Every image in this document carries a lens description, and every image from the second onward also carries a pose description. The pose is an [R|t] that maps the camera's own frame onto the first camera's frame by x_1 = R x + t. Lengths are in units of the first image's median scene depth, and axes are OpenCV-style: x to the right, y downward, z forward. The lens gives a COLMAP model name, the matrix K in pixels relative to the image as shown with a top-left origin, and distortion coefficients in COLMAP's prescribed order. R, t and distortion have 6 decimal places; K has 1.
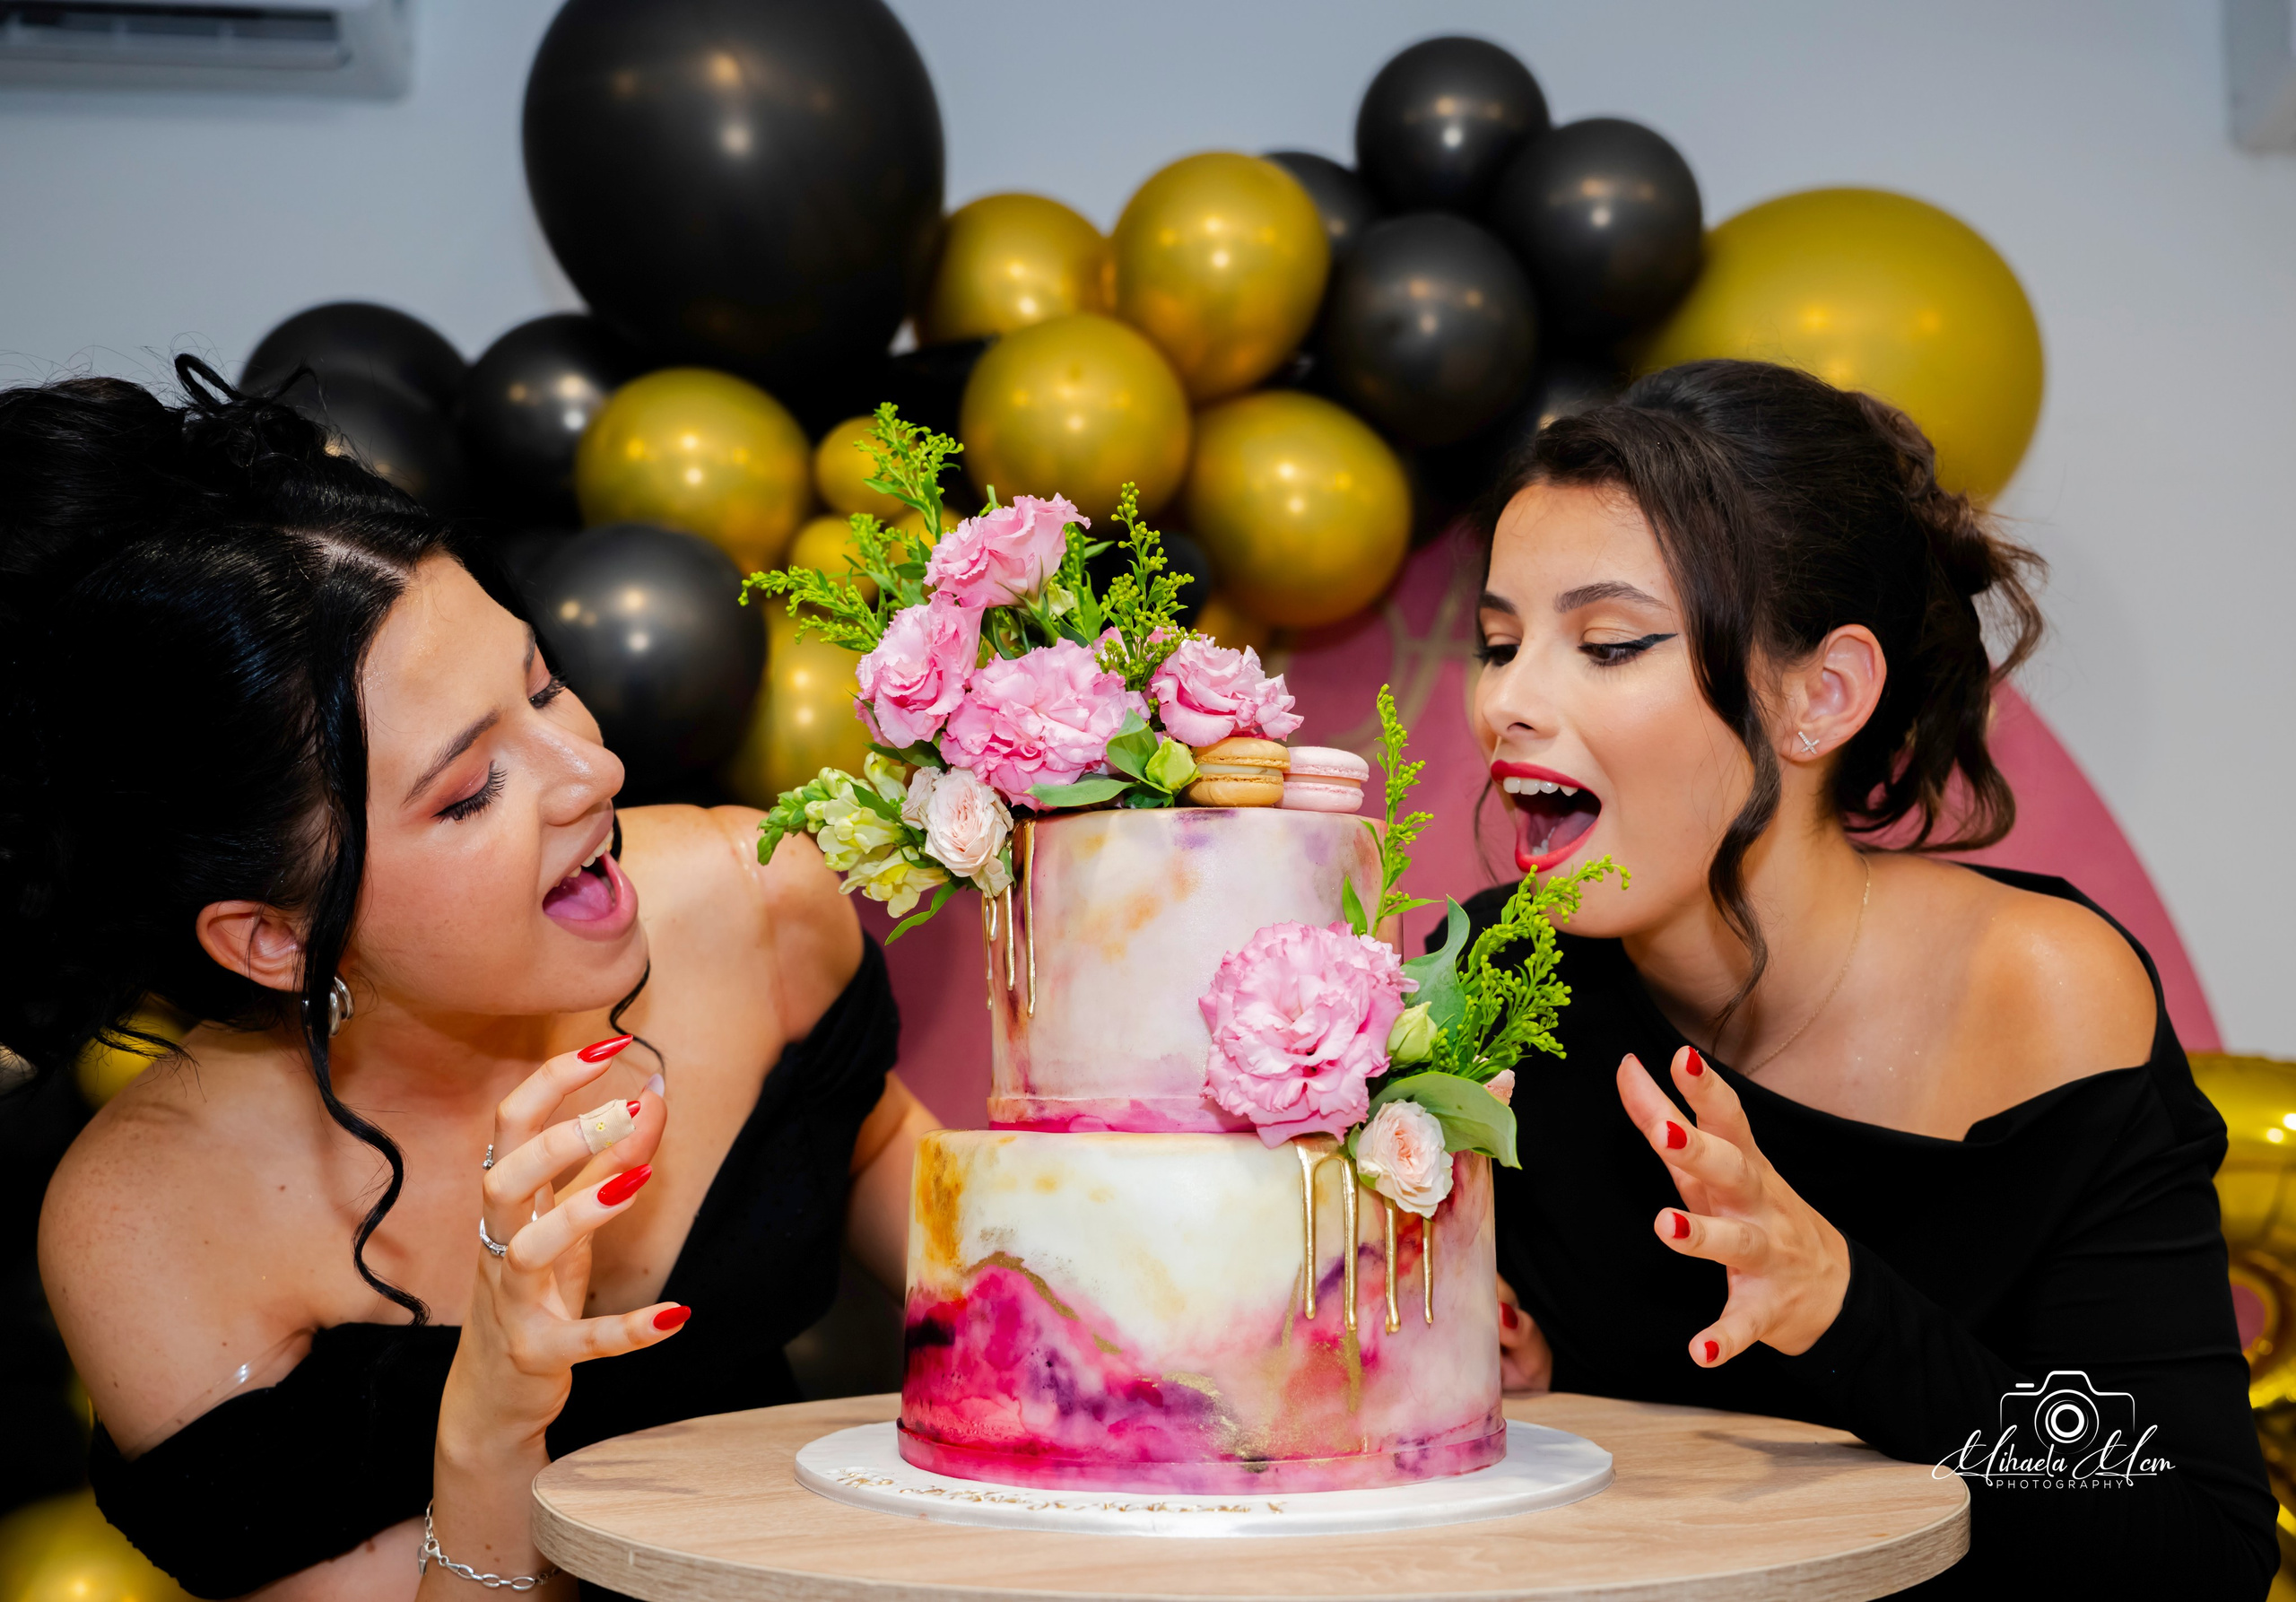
lens RADIAL K [[2648.3, 0, 1259.1], [0, 2648.3, 760.3], [0, 0, 1]] dist [0.003294, 0.000000]
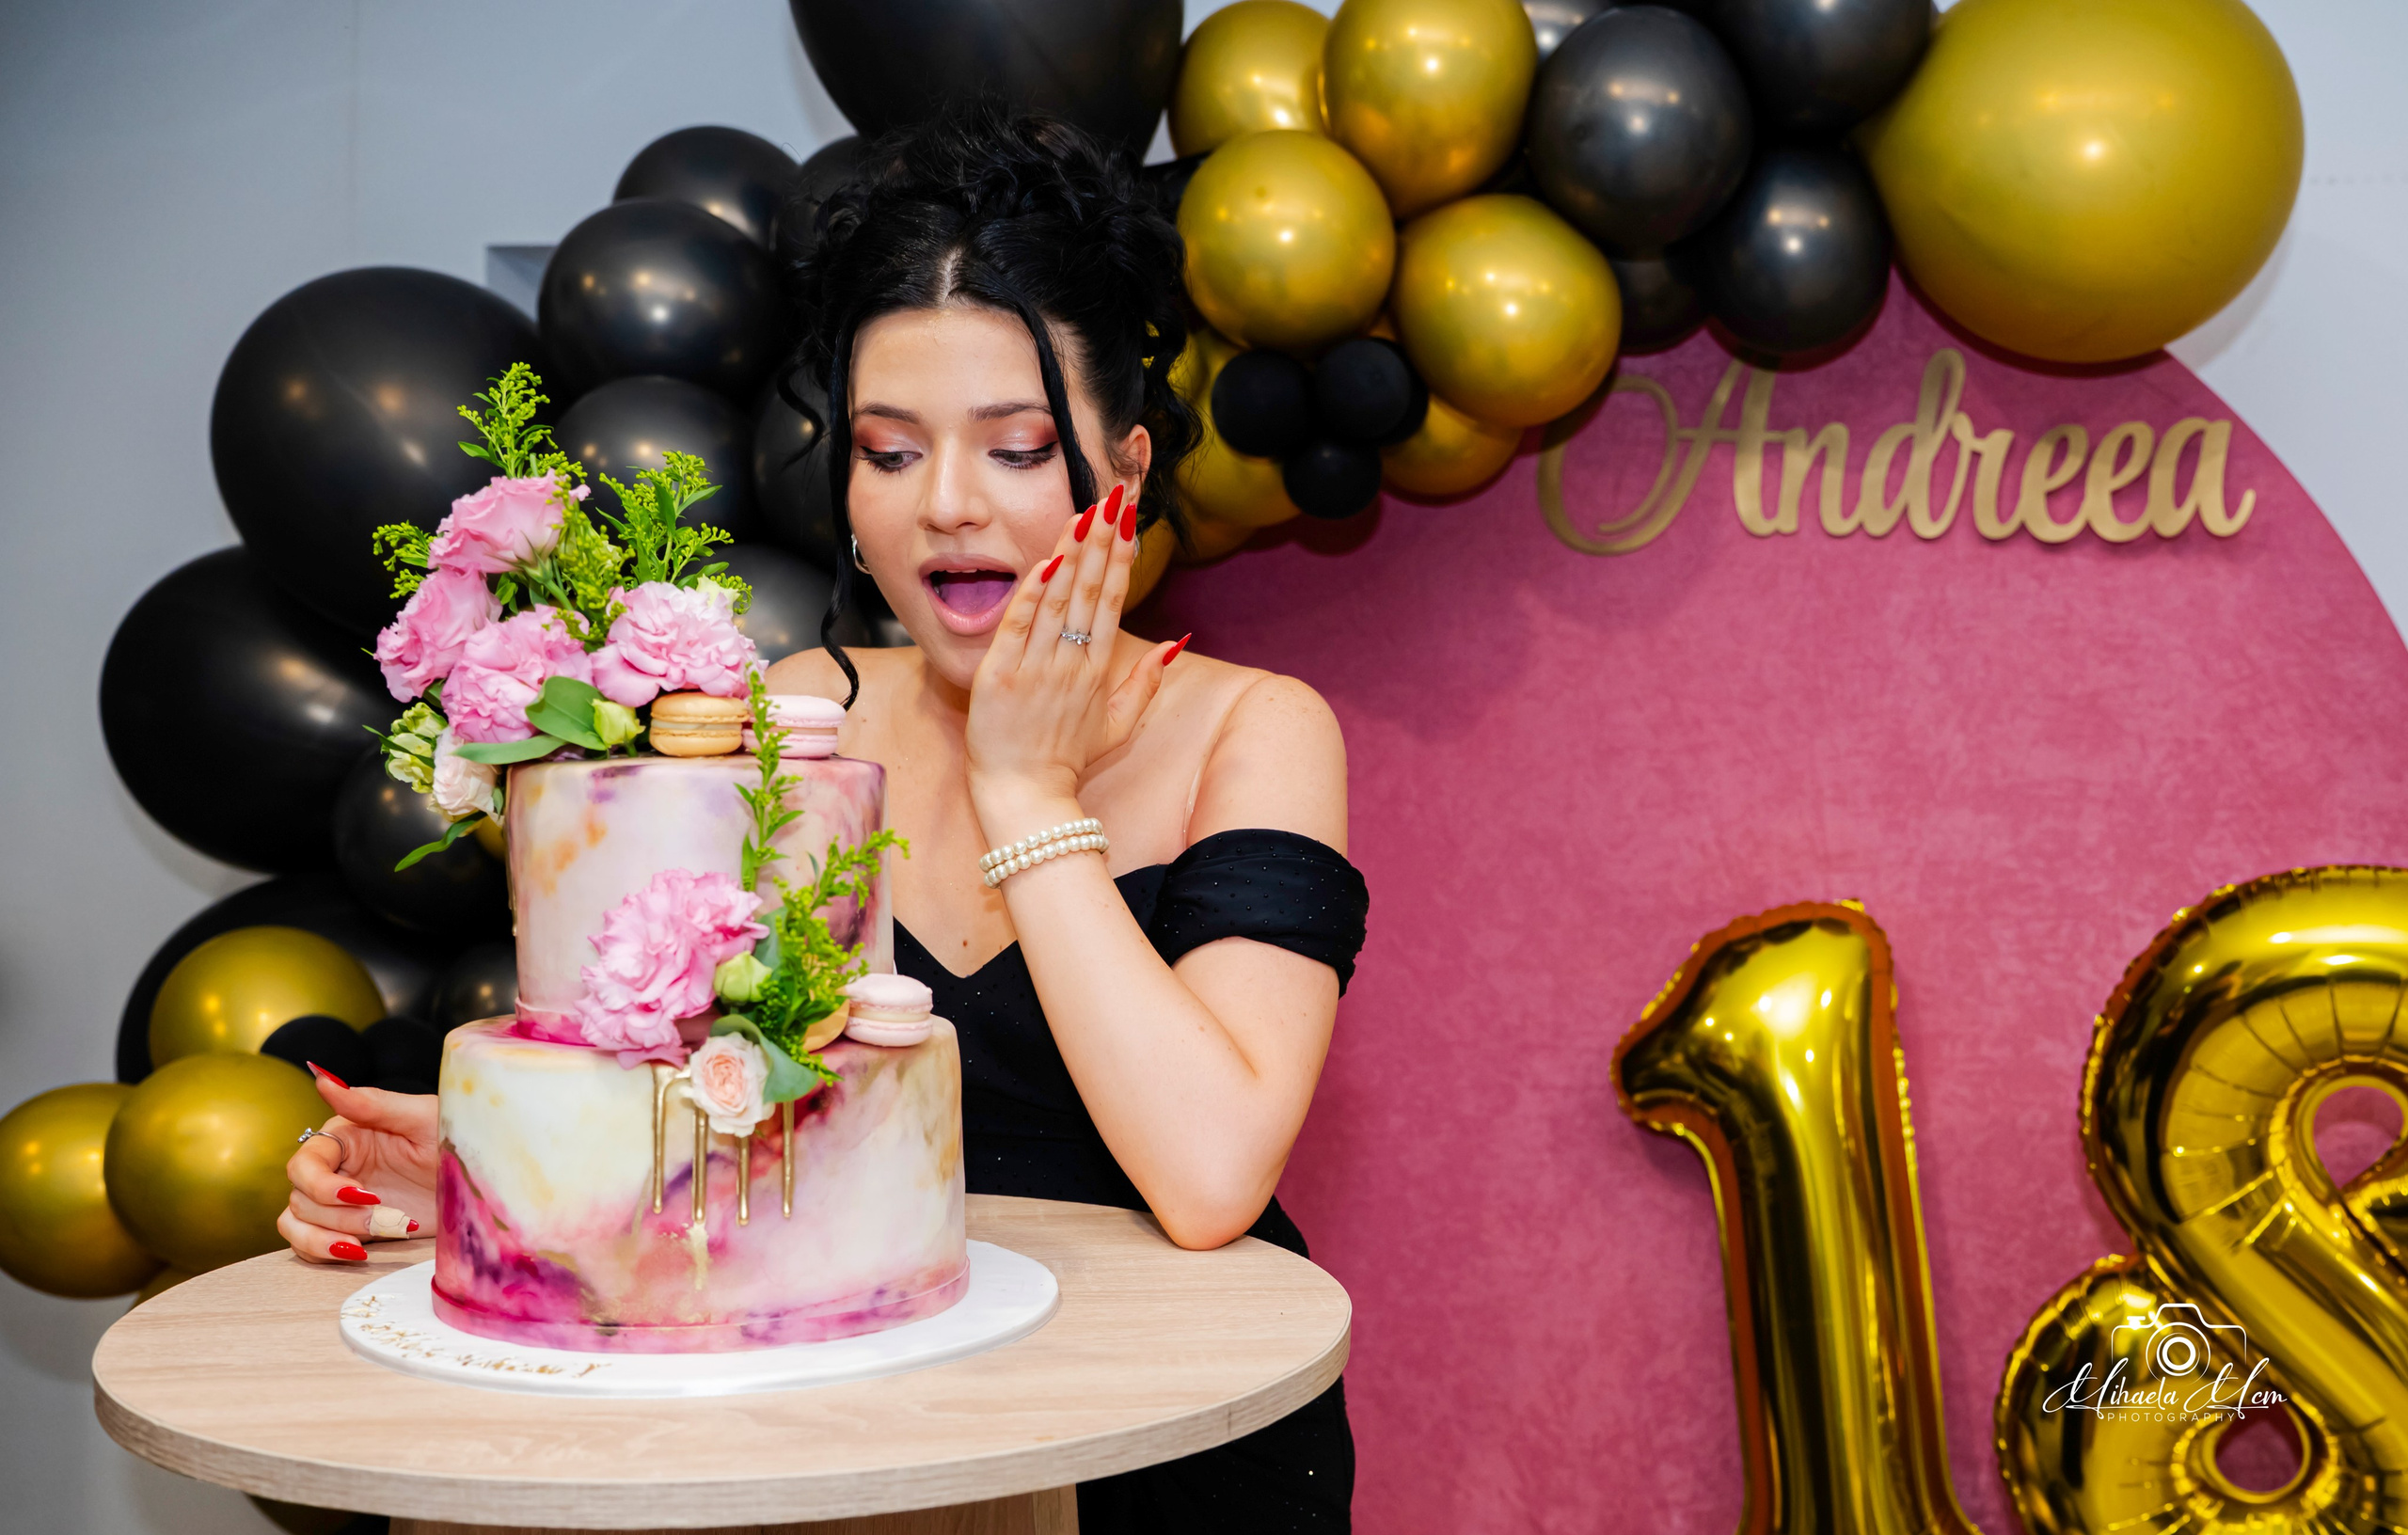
lens RADIAL K [[2471.9, 0, 1466.5], [0, 2471.9, 937.4], [0, 0, 1]] dist [0.001351, 0.000000]
pose [[0.972650, 0.042601, -0.228337, 0.591902], [0.003764, 0.980017, 0.198877, -0.121959], [0.232247, -0.194297, 0.953053, 0.056649]]
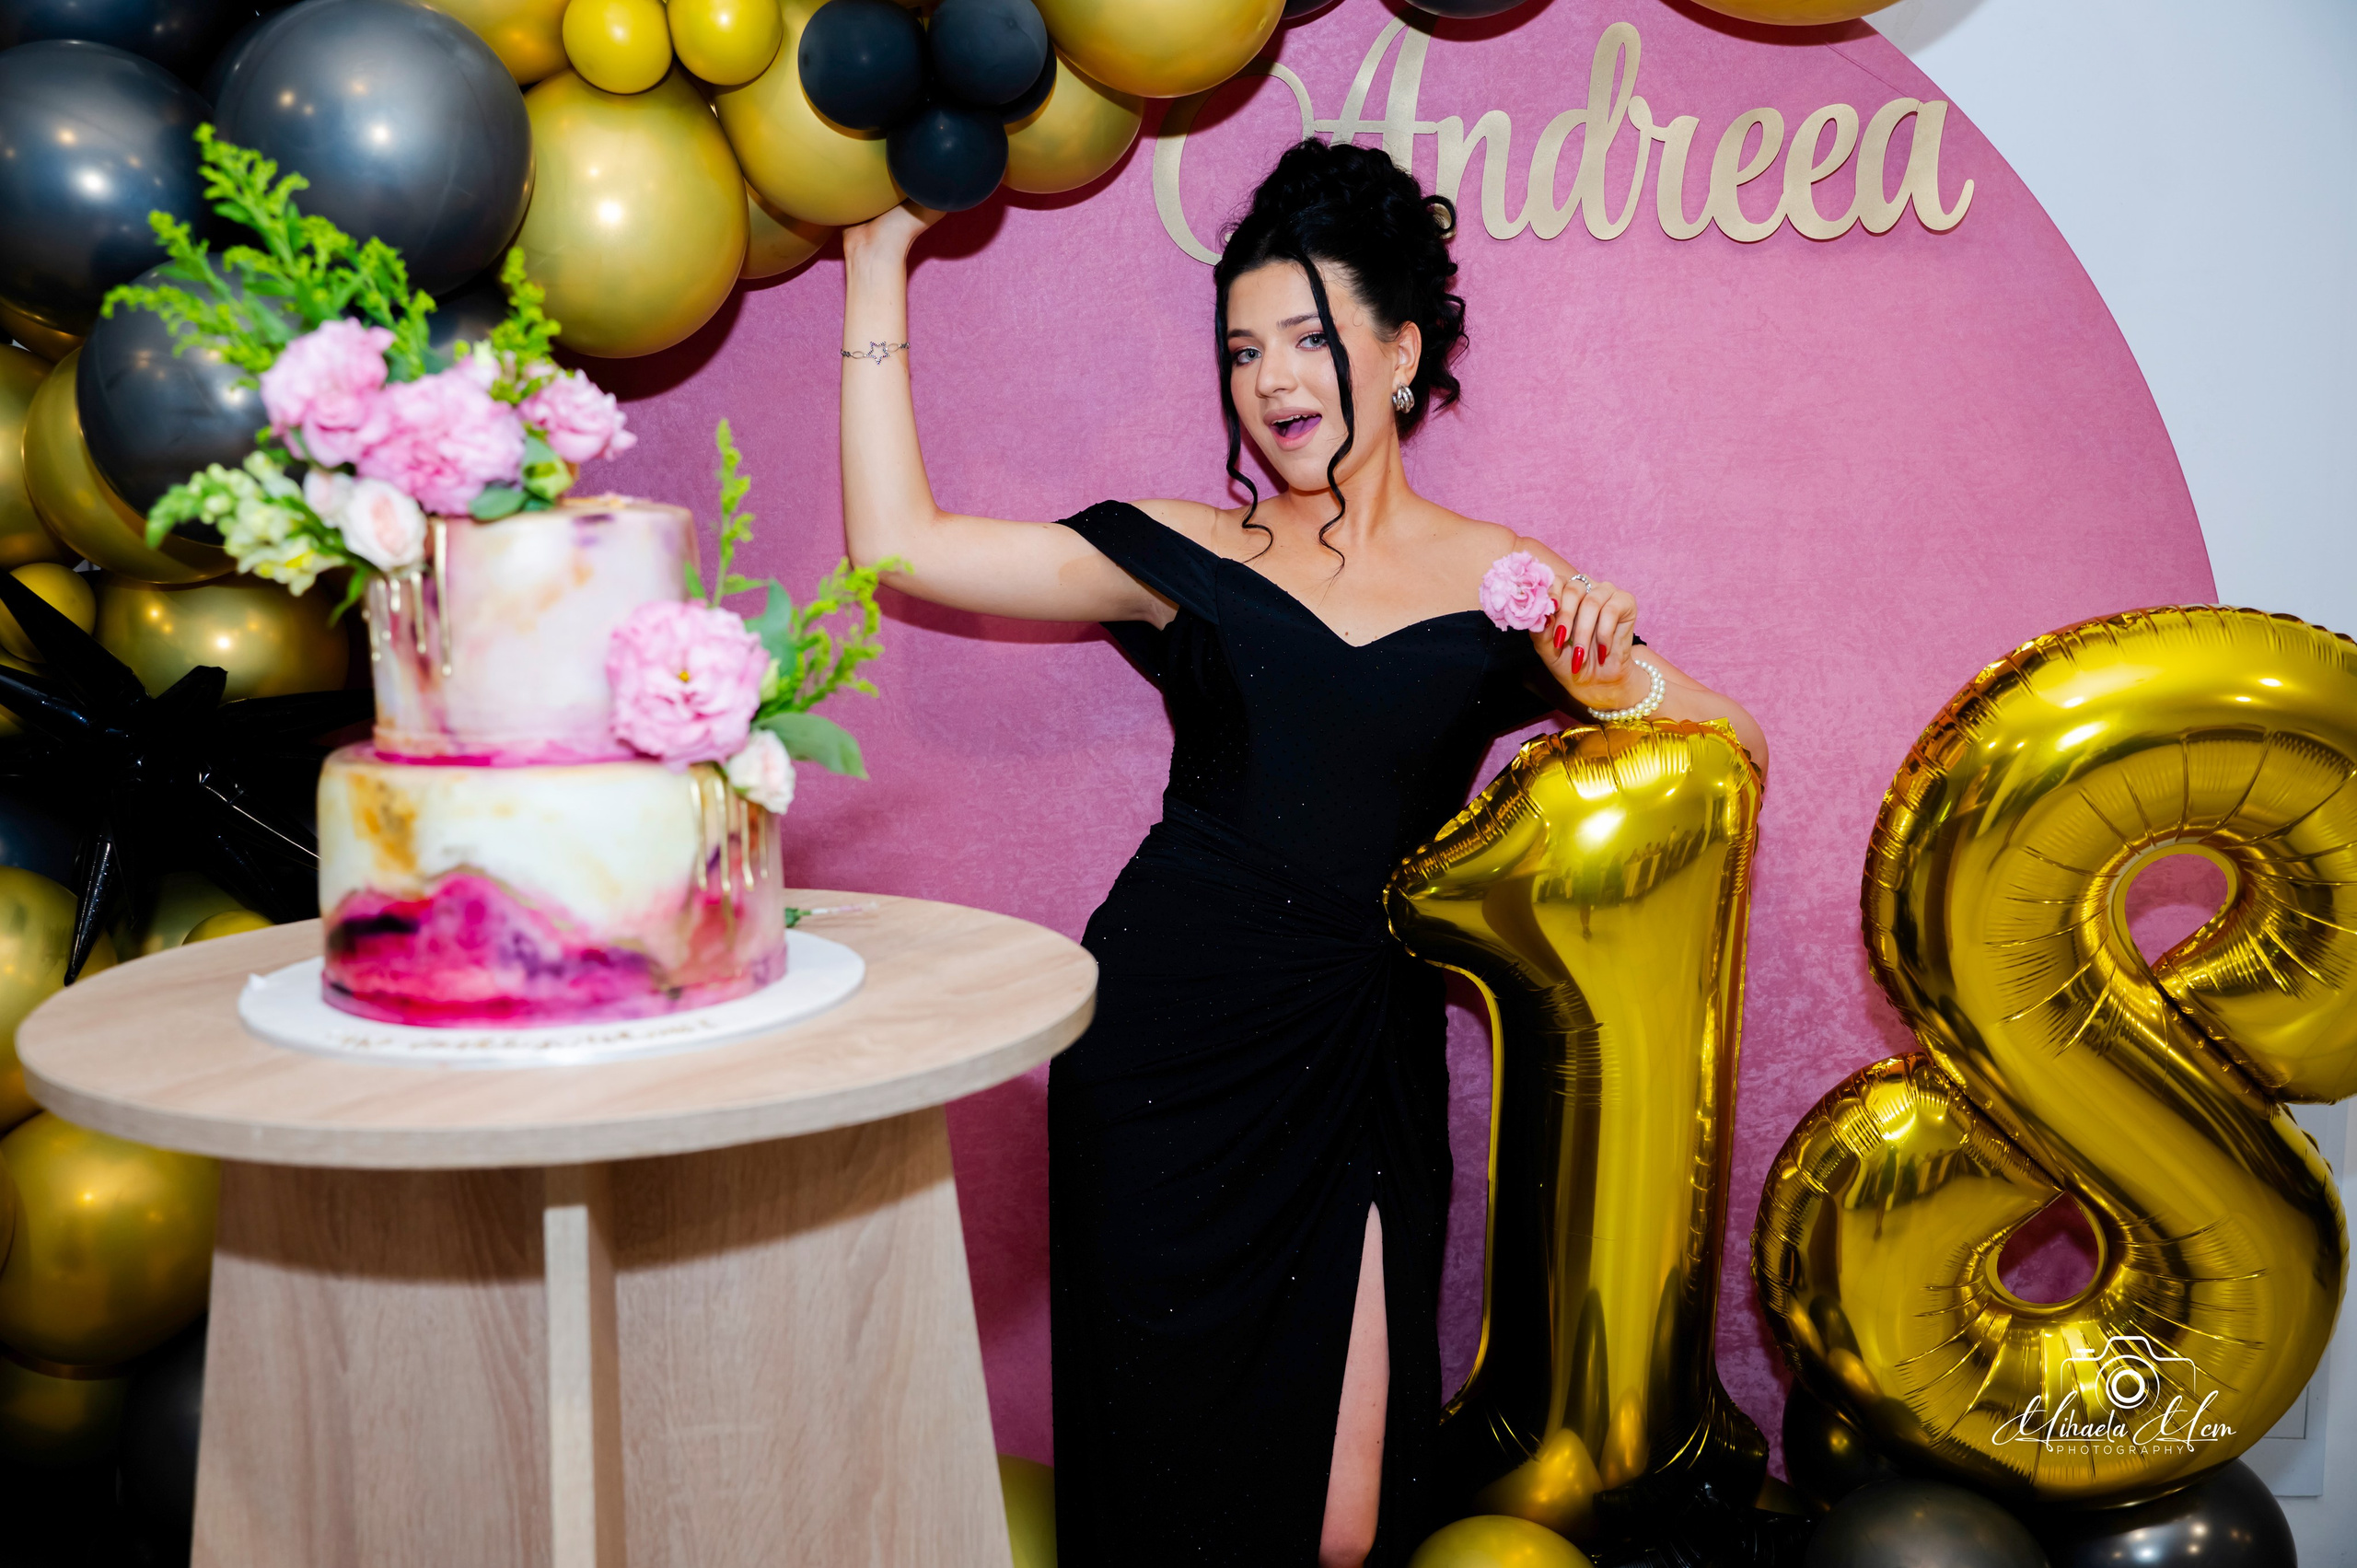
lens RADIAL K [[2349.7, 0, 1204.1], [0, 2349.7, 777.8], [0, 0, 1]] dist [-0.008804, 0.000000]
pose [[0.843902, -0.082030, 0.530189, -0.394302], [-0.056414, 0.969195, 0.239746, -0.152227], [-0.533523, -0.232232, 0.813278, -0.129962]]
